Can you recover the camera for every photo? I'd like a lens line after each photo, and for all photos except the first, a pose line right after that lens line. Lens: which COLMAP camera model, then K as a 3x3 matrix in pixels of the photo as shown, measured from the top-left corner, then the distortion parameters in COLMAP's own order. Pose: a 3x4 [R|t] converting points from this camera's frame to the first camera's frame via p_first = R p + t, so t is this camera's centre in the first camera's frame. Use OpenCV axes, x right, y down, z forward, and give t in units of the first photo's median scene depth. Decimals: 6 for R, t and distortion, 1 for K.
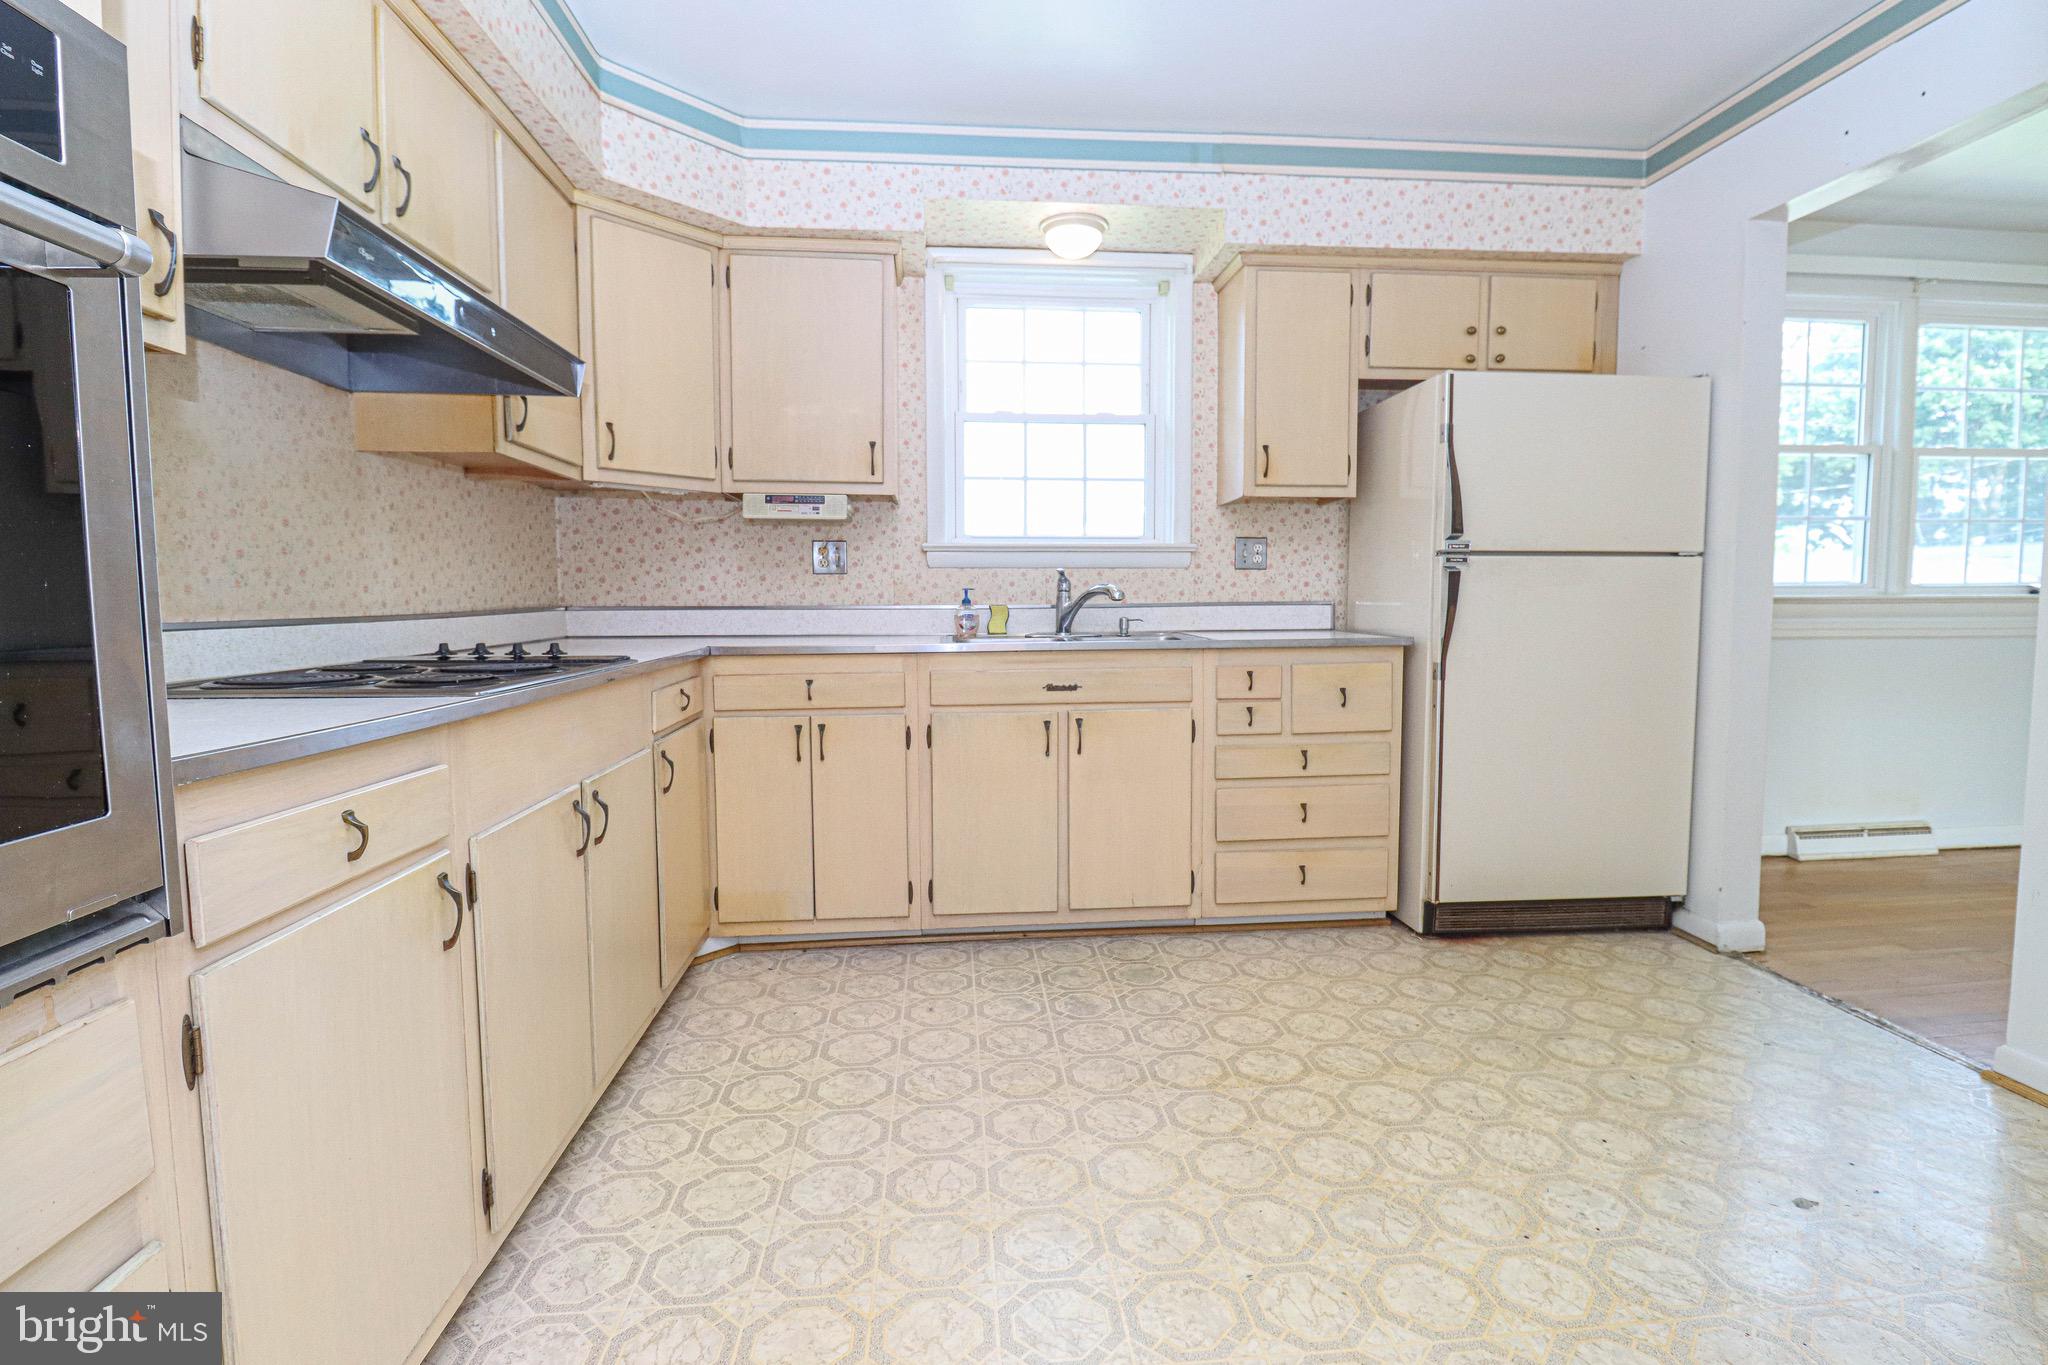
lens RADIAL K [[984.7, 0, 1029.2], [0, 984.7, 673.6], [0, 0, 1]] dist [0.003170, -0.014473]
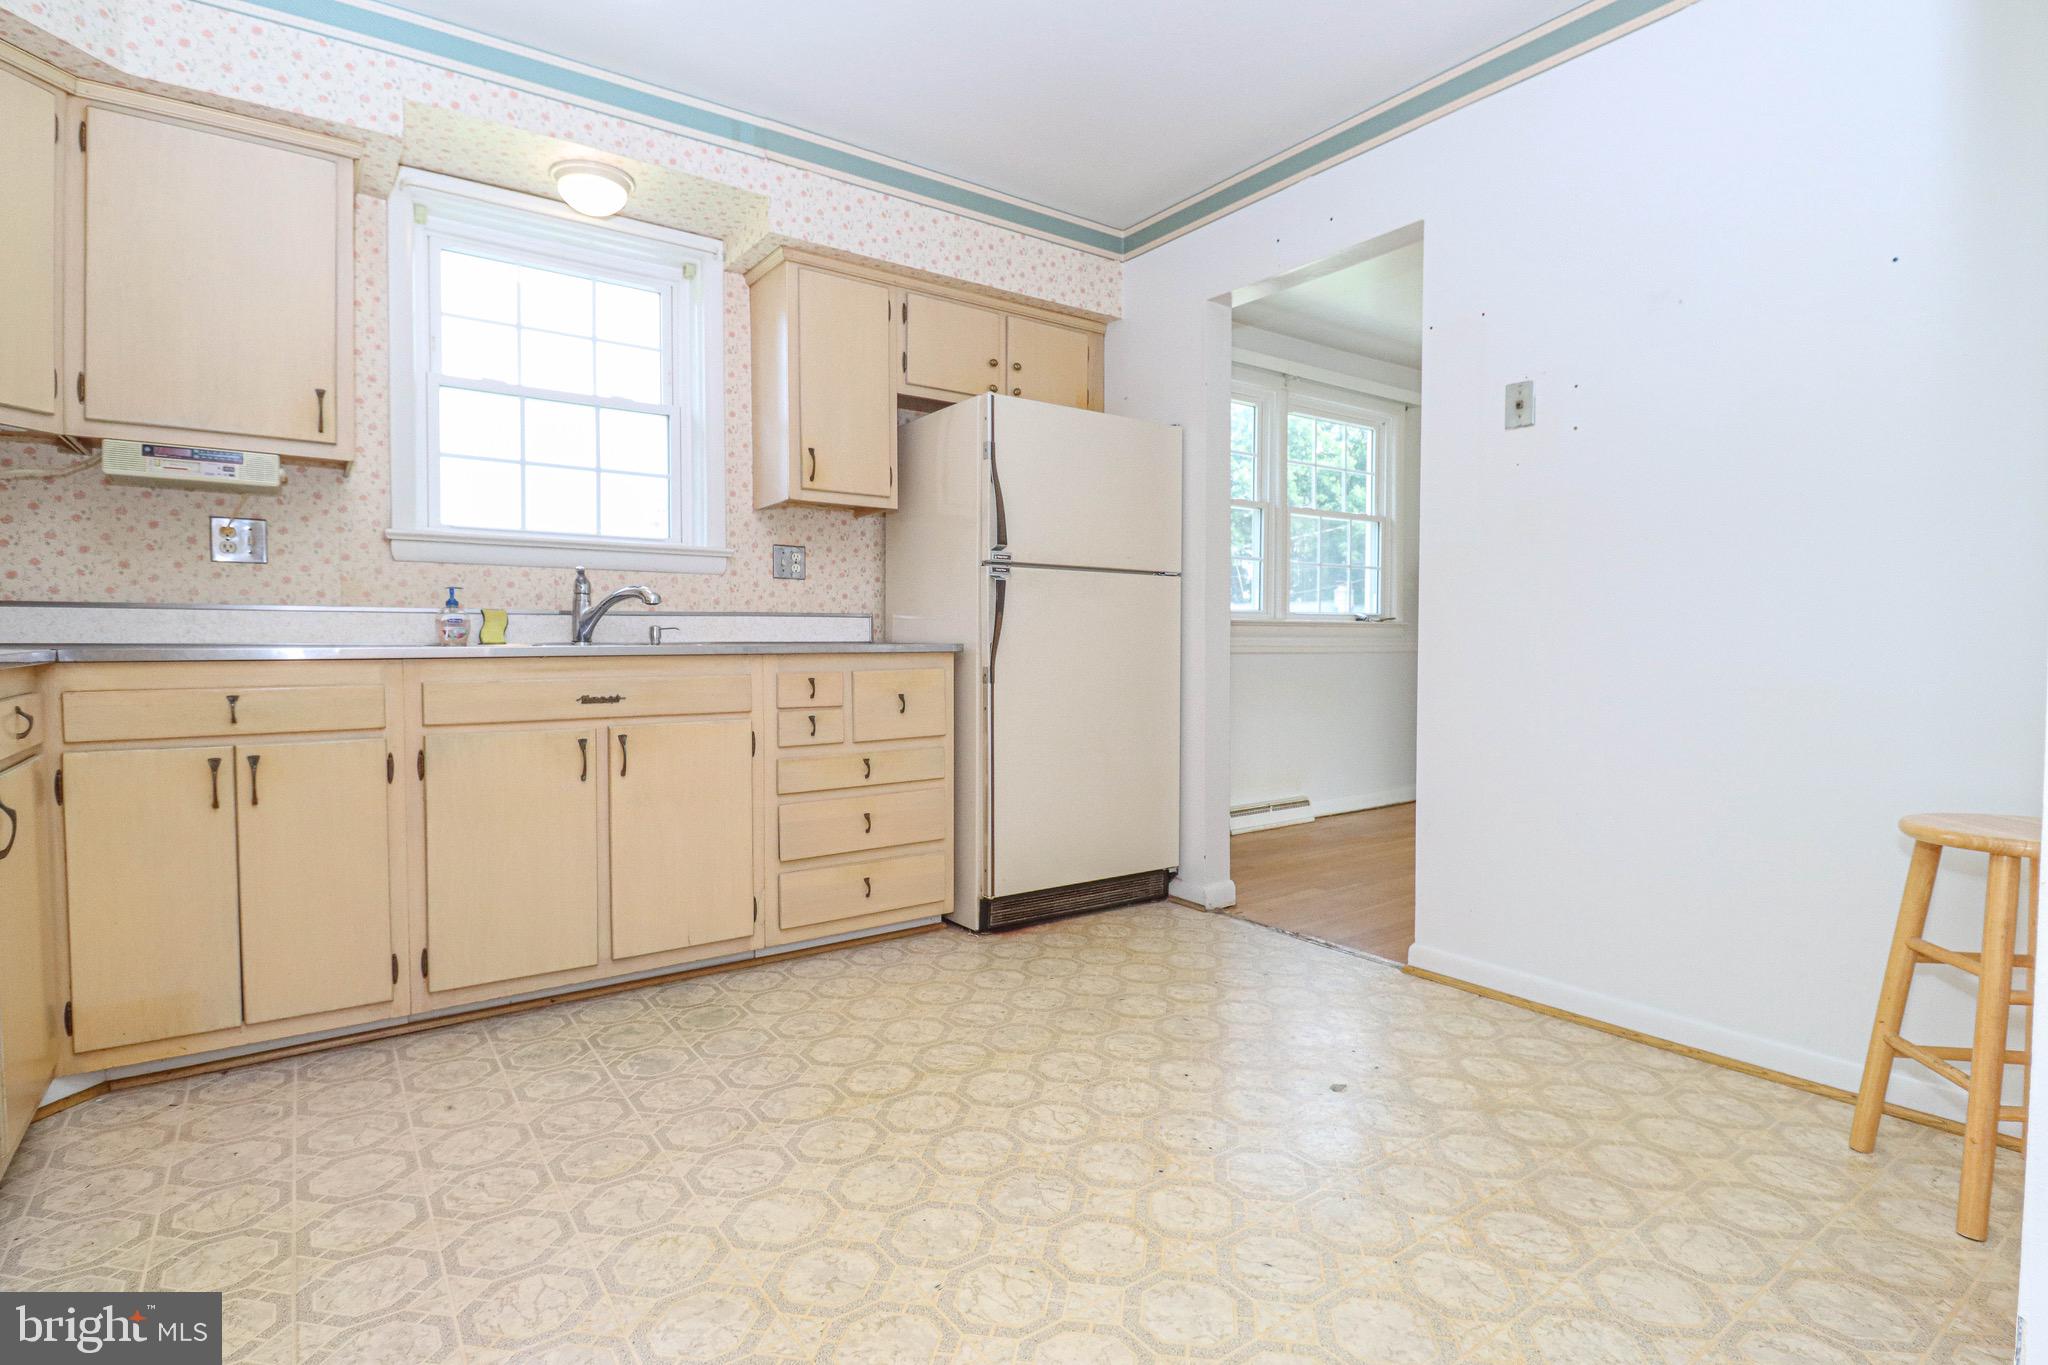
lens RADIAL K [[1007.8, 0, 1029.9], [0, 1007.8, 677.8], [0, 0, 1]] dist [0.003191, -0.014737]
pose [[0.858619, -0.011613, 0.512484, -0.093215], [0.032486, 0.998966, -0.031791, 0.034656], [-0.511585, 0.043945, 0.858108, 0.055128]]
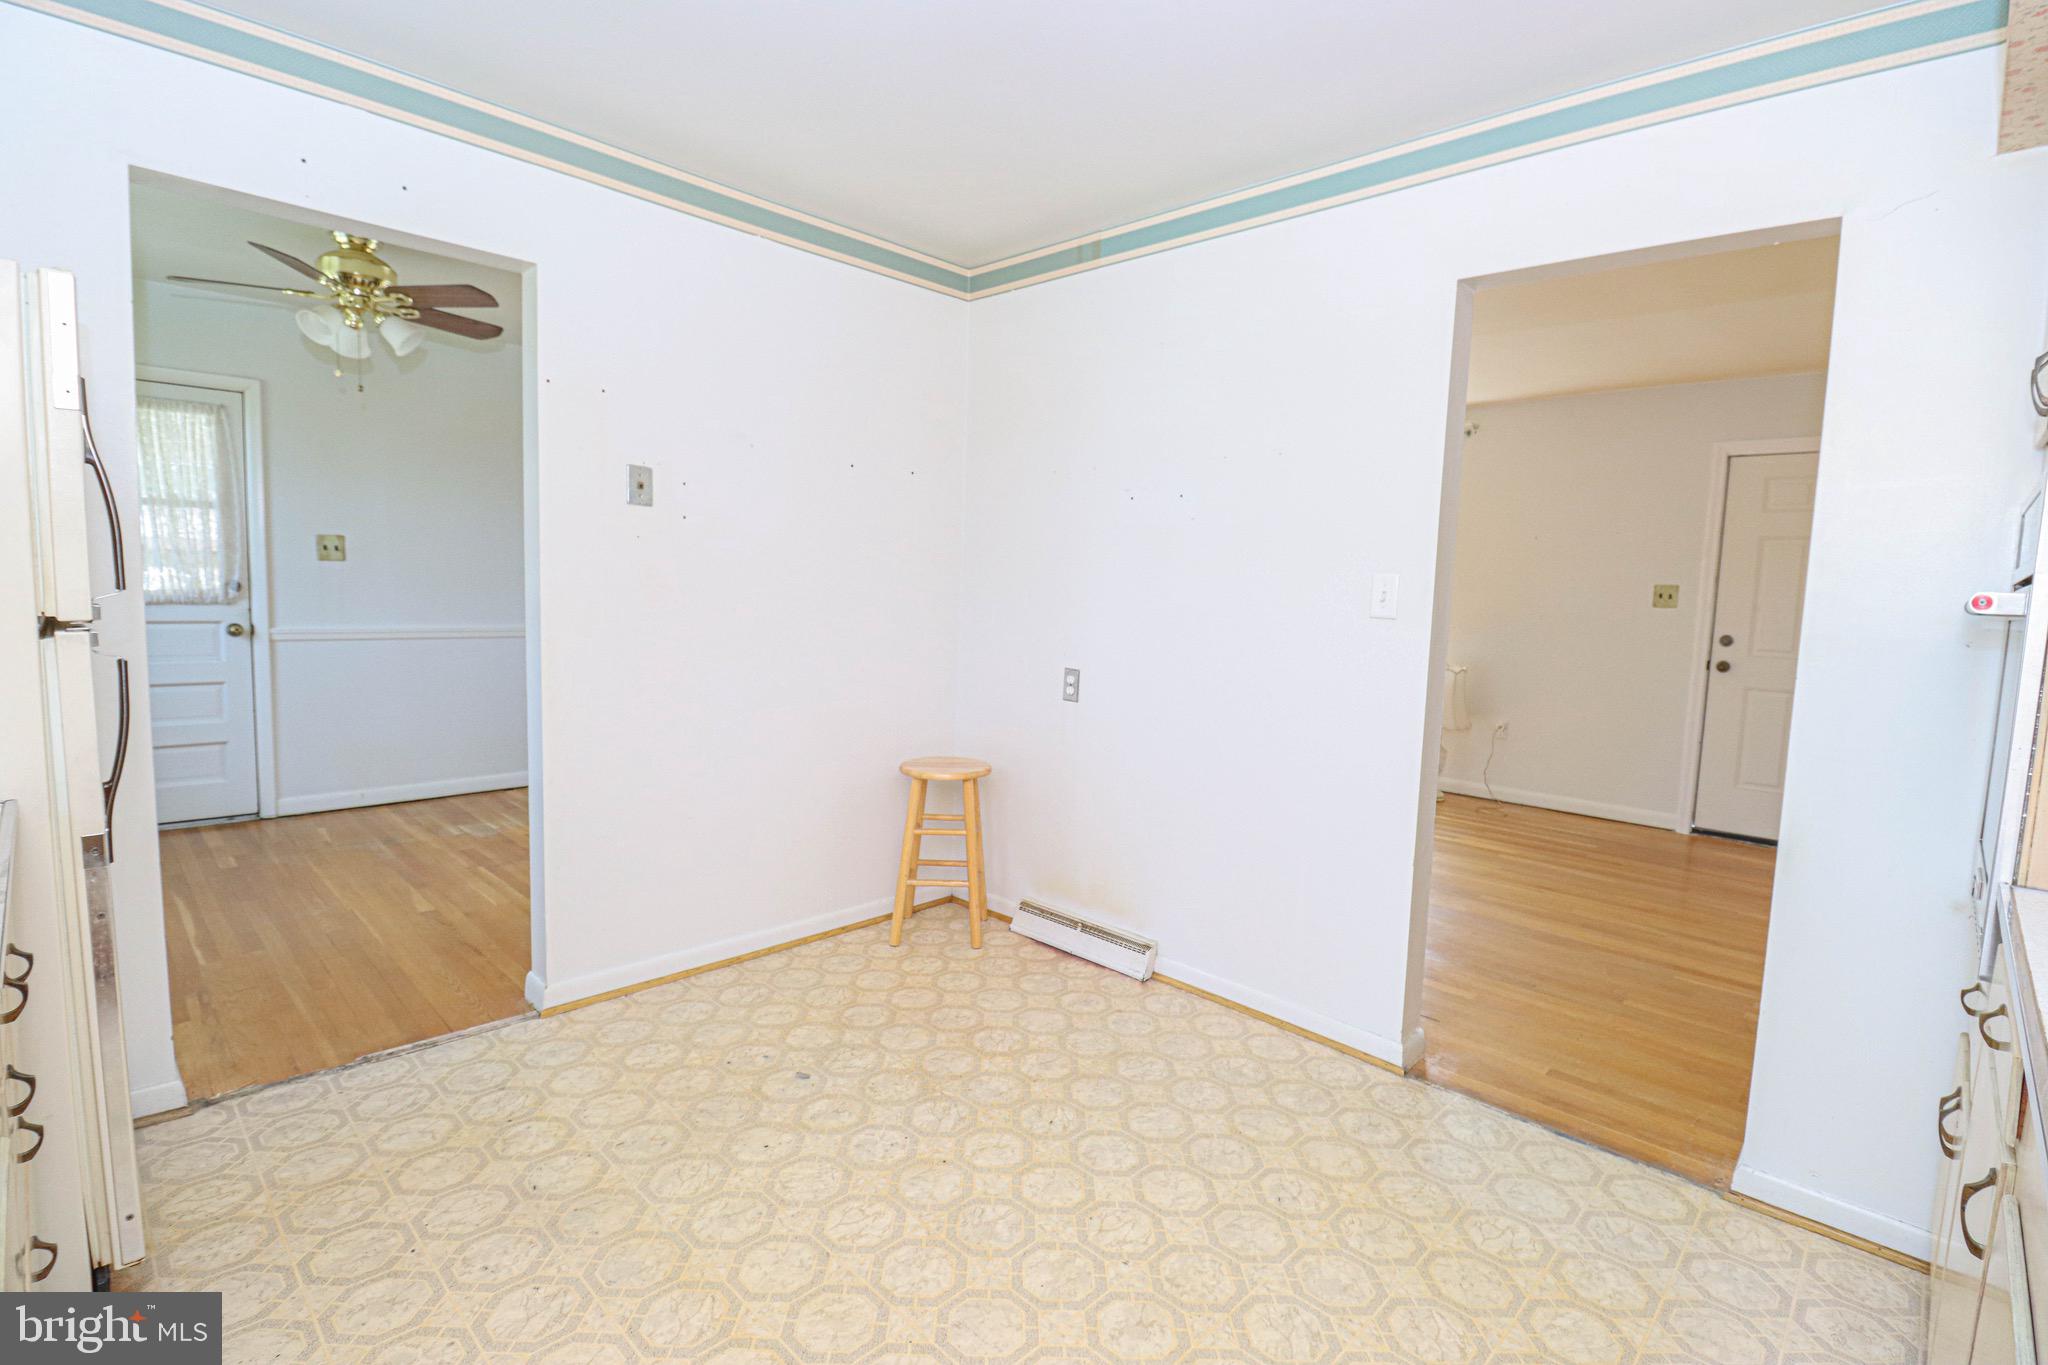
lens RADIAL K [[953.9, 0, 1024.0], [0, 953.9, 682.5], [0, 0, 1]] dist [0.000226, -0.012561]
pose [[-0.653738, -0.094730, 0.750768, -0.267441], [0.023713, 0.989082, 0.145448, -0.148582], [-0.756349, 0.112888, -0.644354, 0.906588]]
